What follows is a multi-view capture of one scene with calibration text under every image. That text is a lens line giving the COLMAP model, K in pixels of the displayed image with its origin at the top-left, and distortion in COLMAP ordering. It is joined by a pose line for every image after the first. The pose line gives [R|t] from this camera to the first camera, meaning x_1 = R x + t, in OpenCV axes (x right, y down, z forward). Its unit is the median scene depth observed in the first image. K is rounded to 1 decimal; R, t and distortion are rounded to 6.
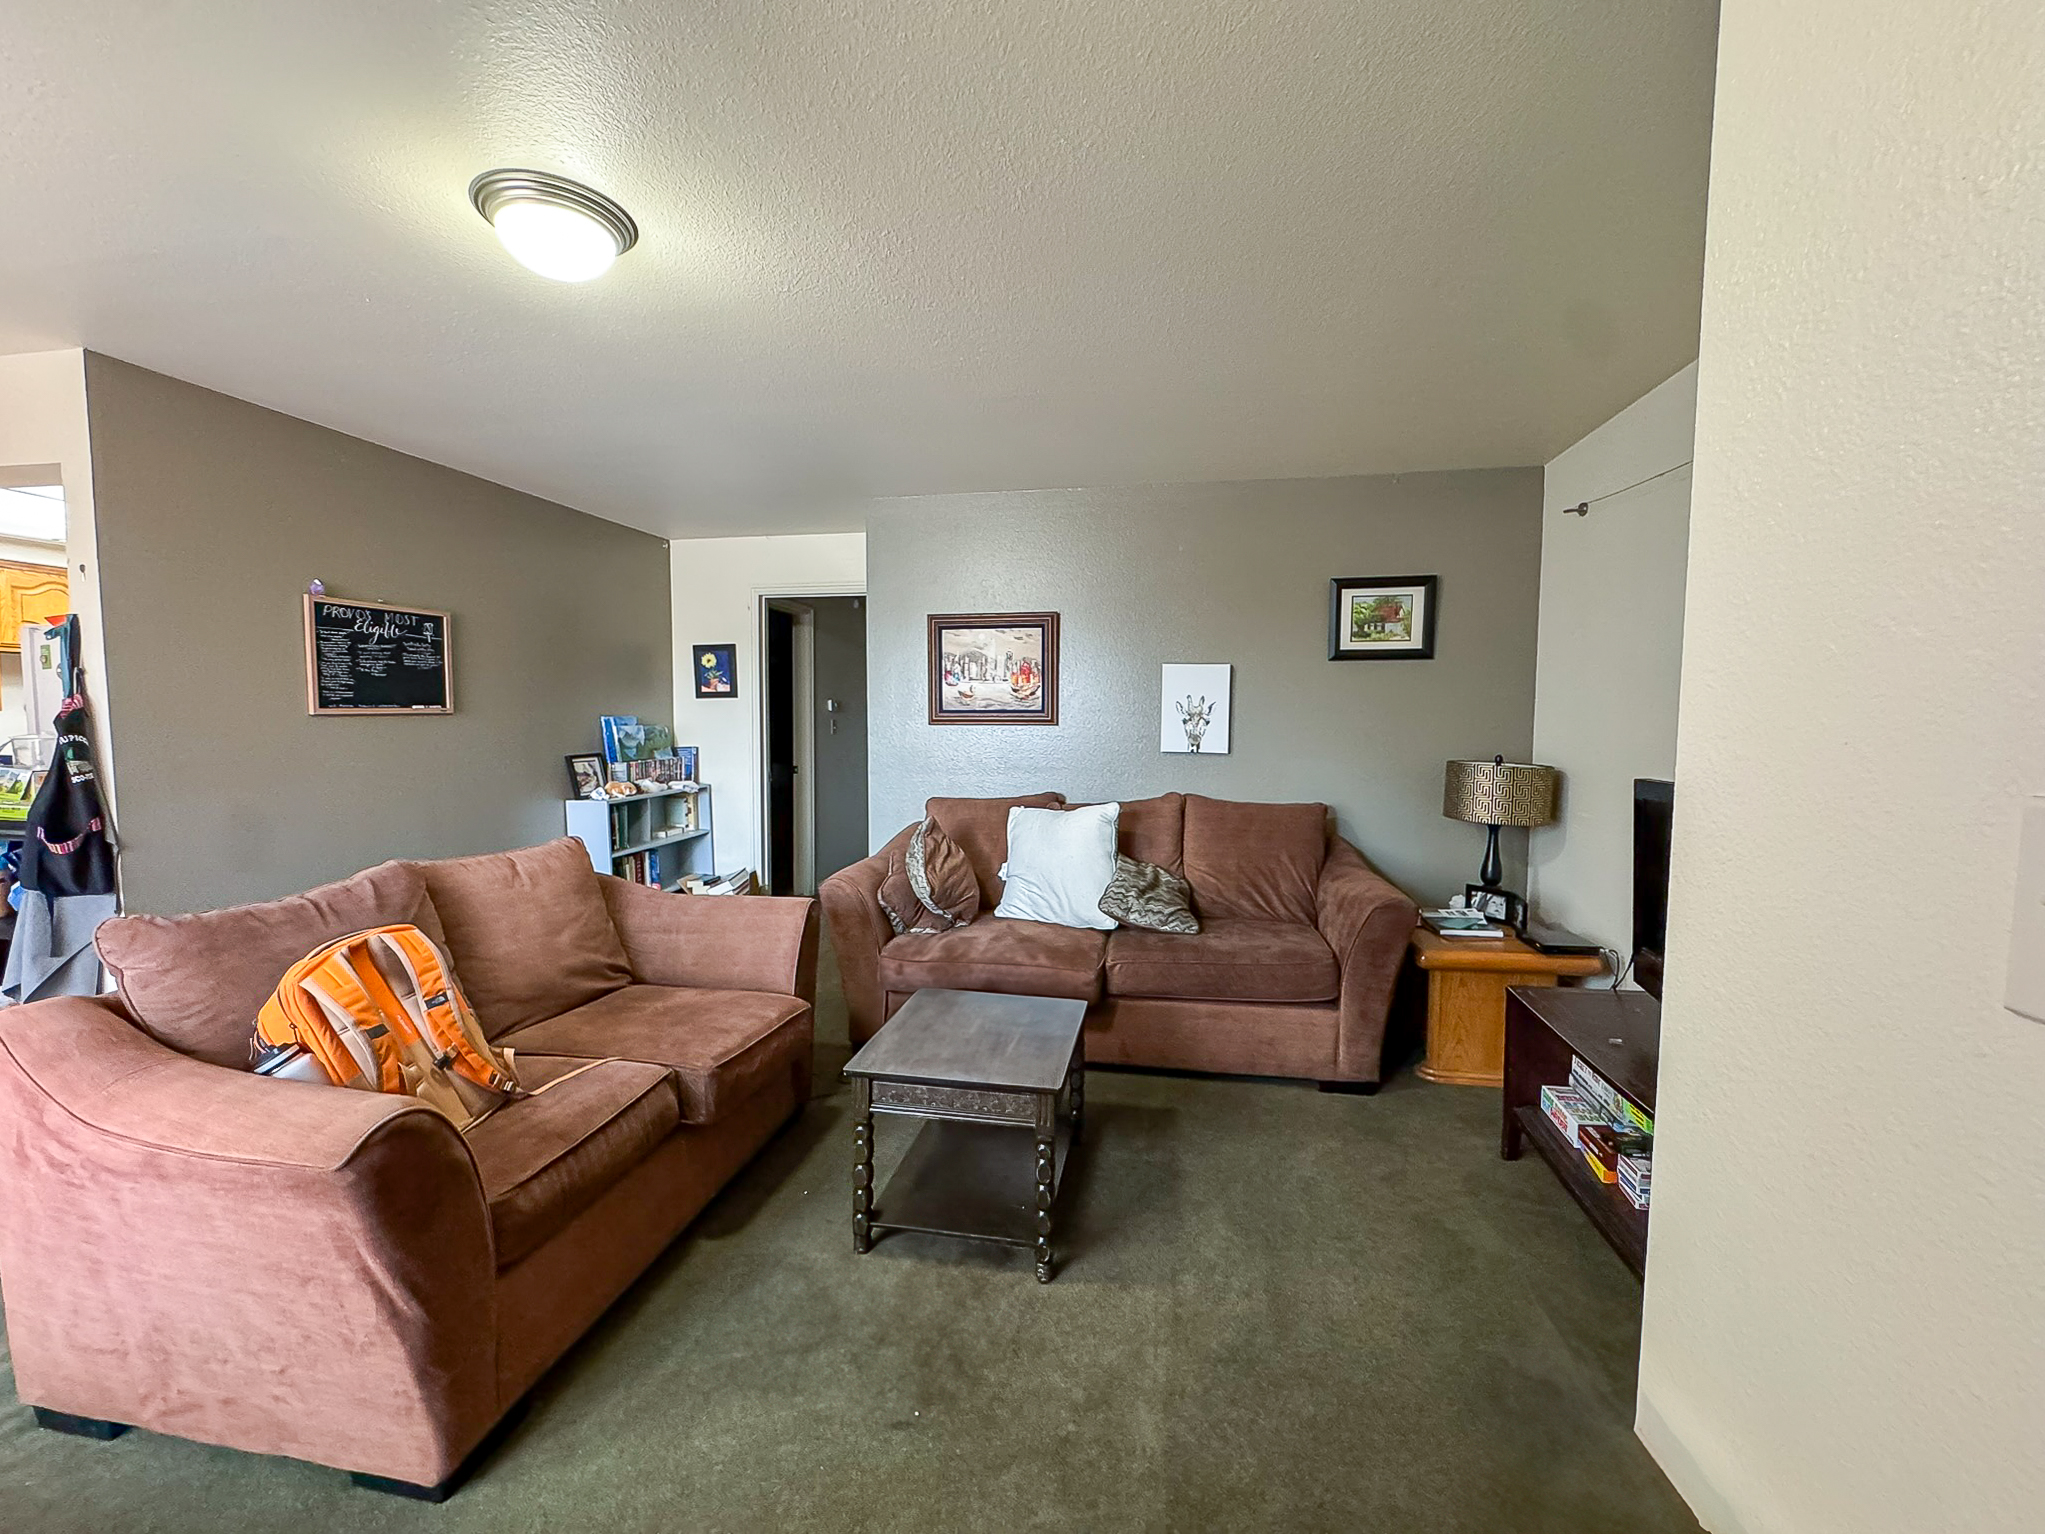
lens RADIAL K [[808.5, 0, 1022.5], [0, 808.5, 767.0], [0, 0, 1]] dist [-0.003314, -0.000288]
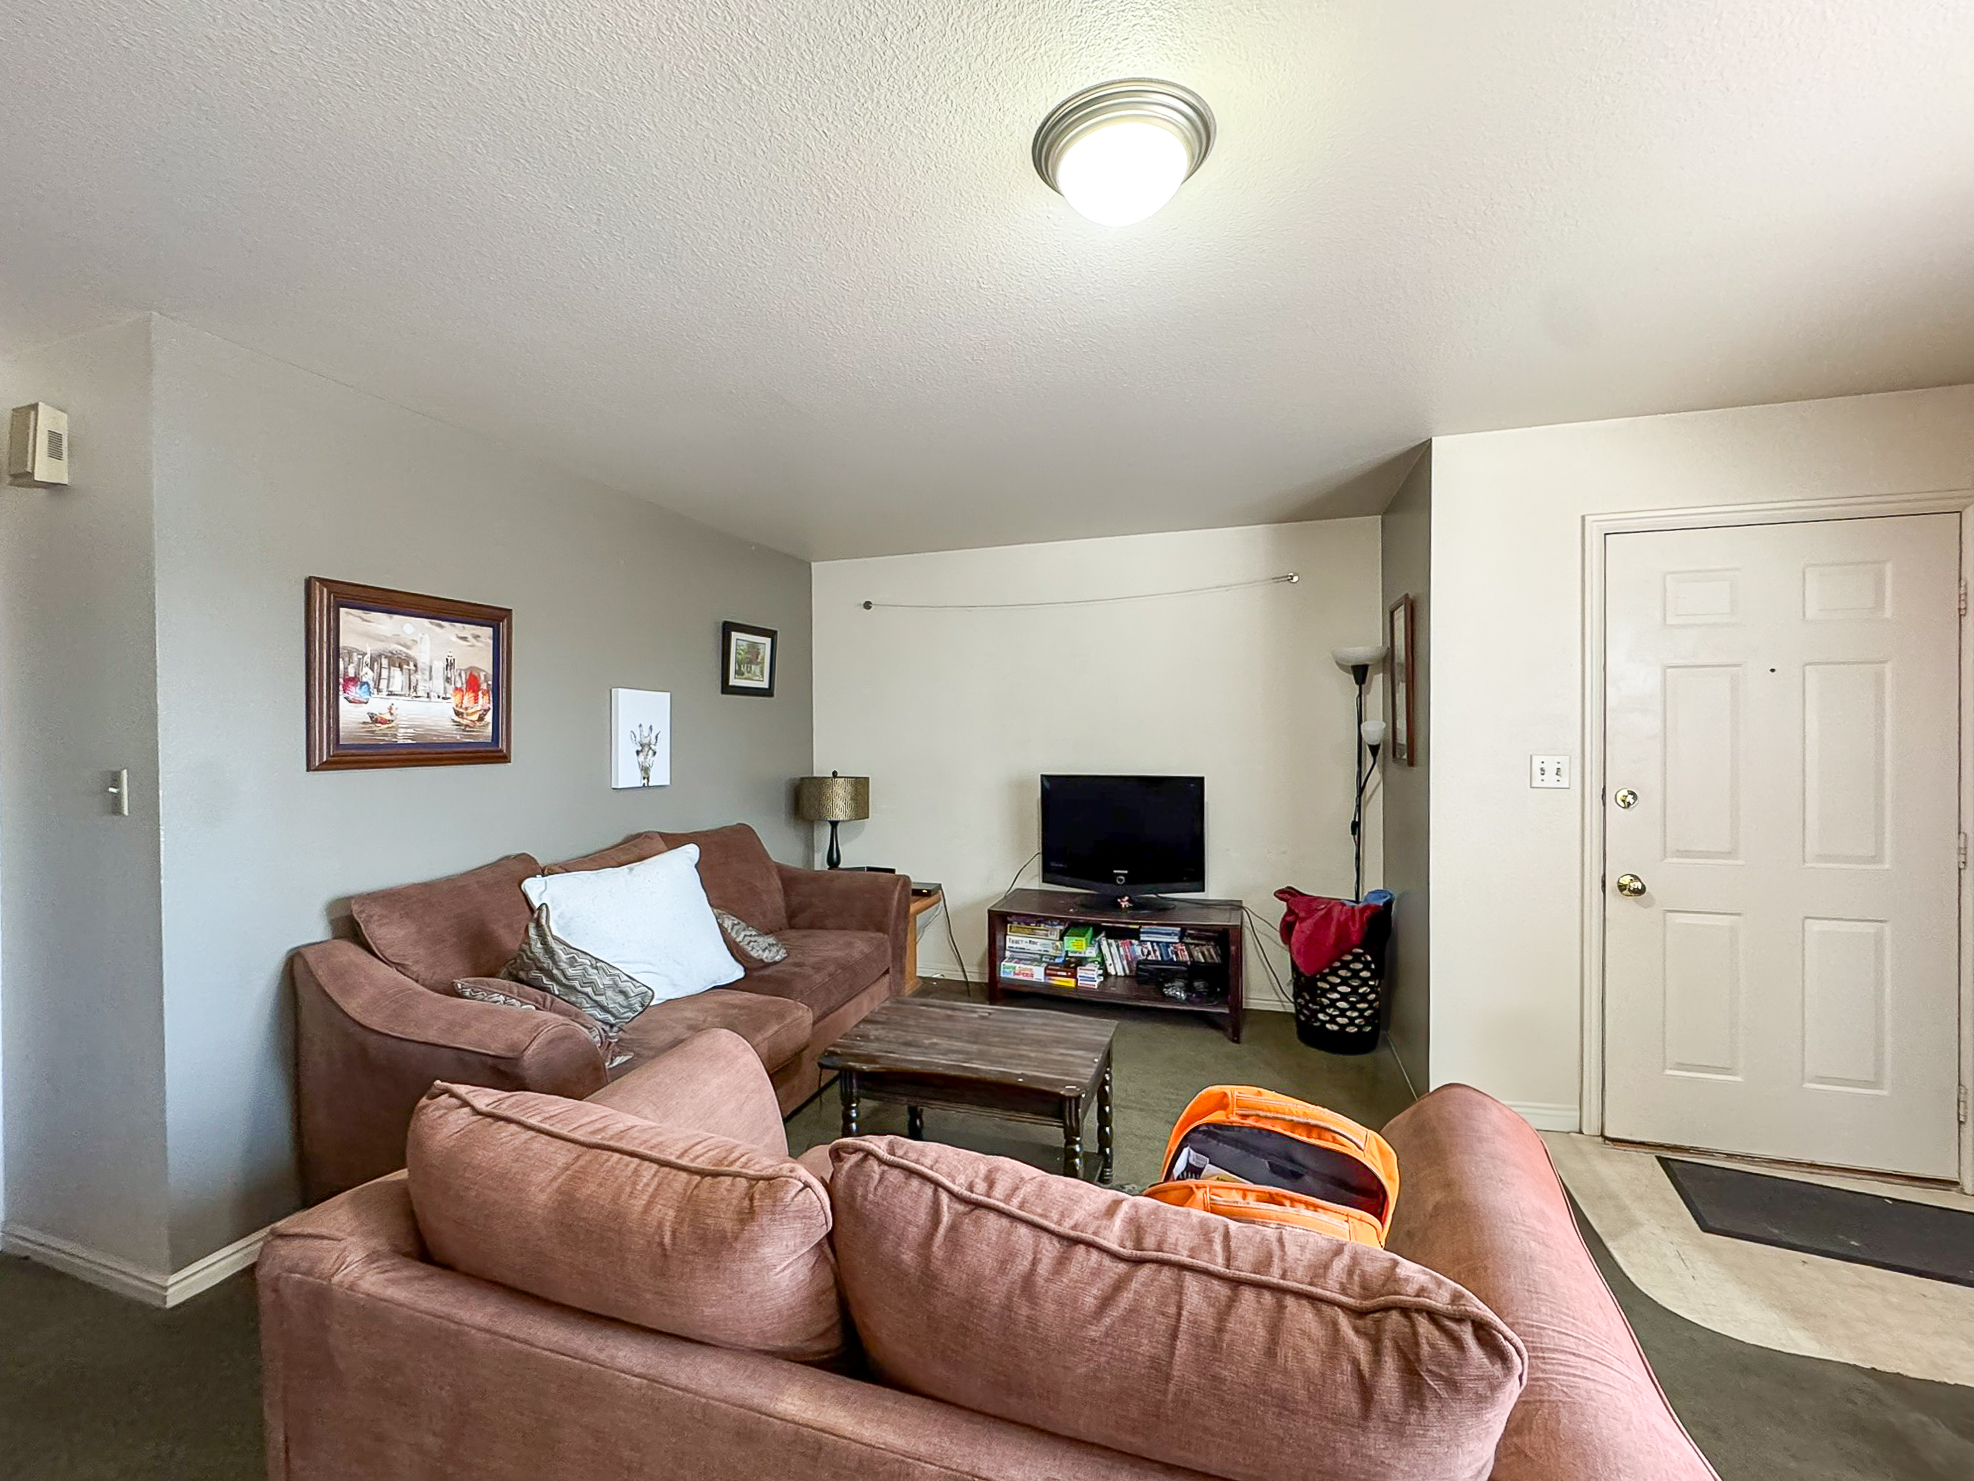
lens RADIAL K [[812.0, 0, 987.0], [0, 812.0, 740.5], [0, 0, 1]] dist [-0.002776, -0.000341]
pose [[0.129239, -0.011604, 0.991546, -0.627649], [0.069005, 0.997613, 0.002681, -0.043539], [-0.989210, 0.068075, 0.129731, 0.473458]]
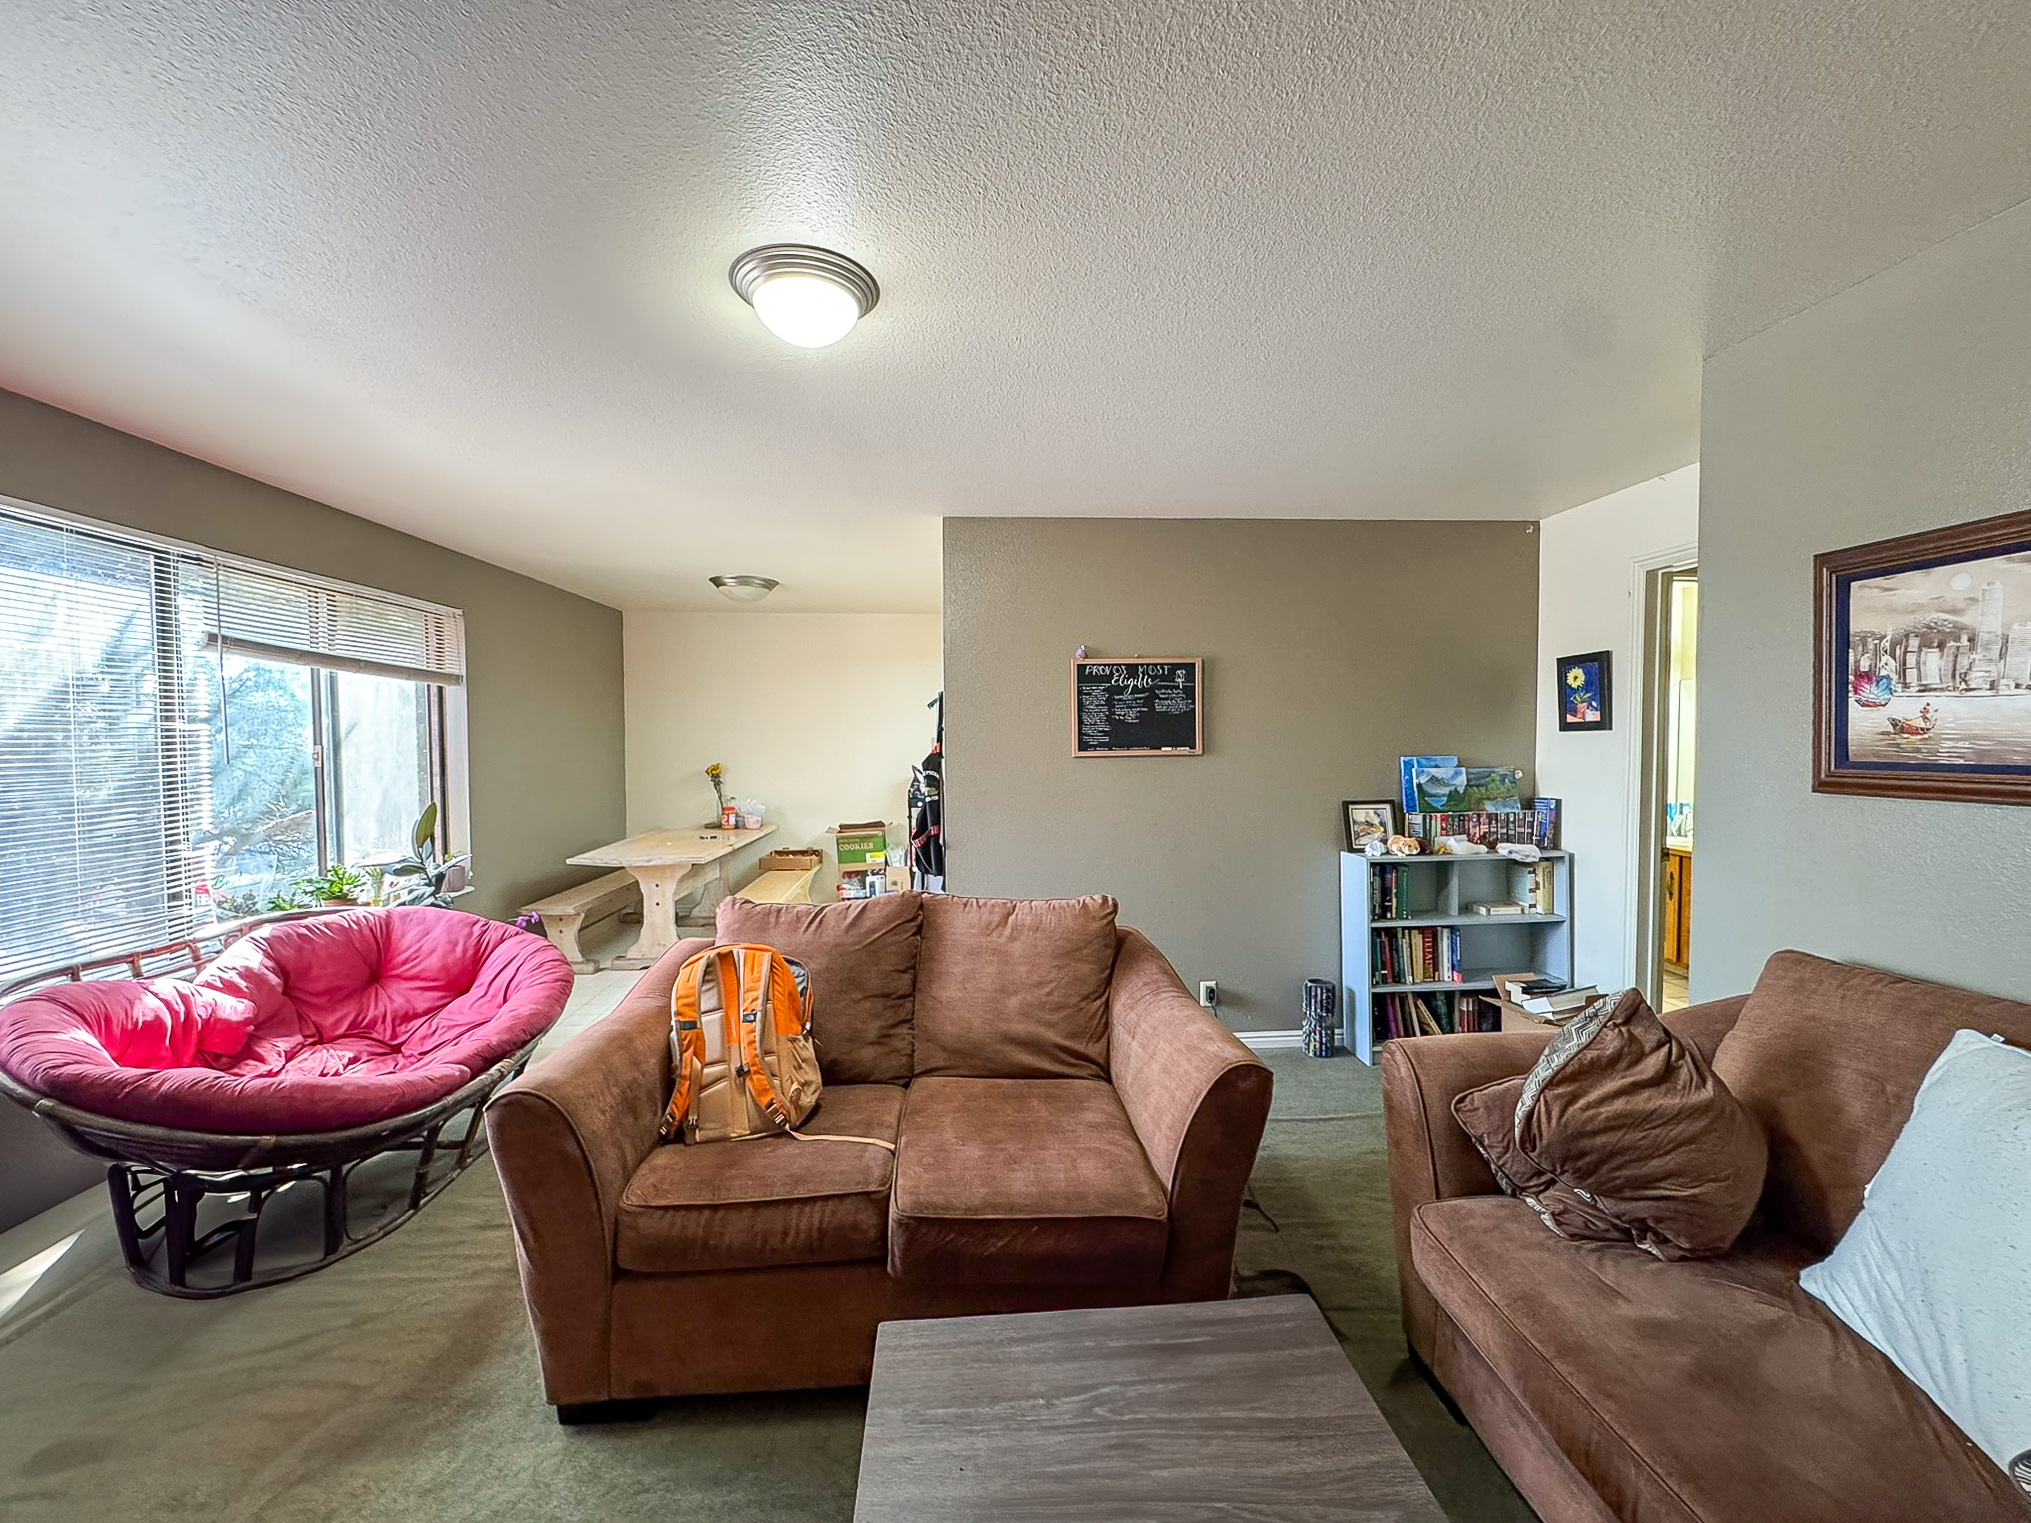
lens RADIAL K [[814.1, 0, 1015.5], [0, 814.1, 761.5], [0, 0, 1]] dist [-0.001309, -0.000219]
pose [[0.264038, 0.025530, -0.964174, 0.217380], [-0.057113, 0.998309, 0.010794, -0.049937], [0.962820, 0.052216, 0.265050, 0.446583]]
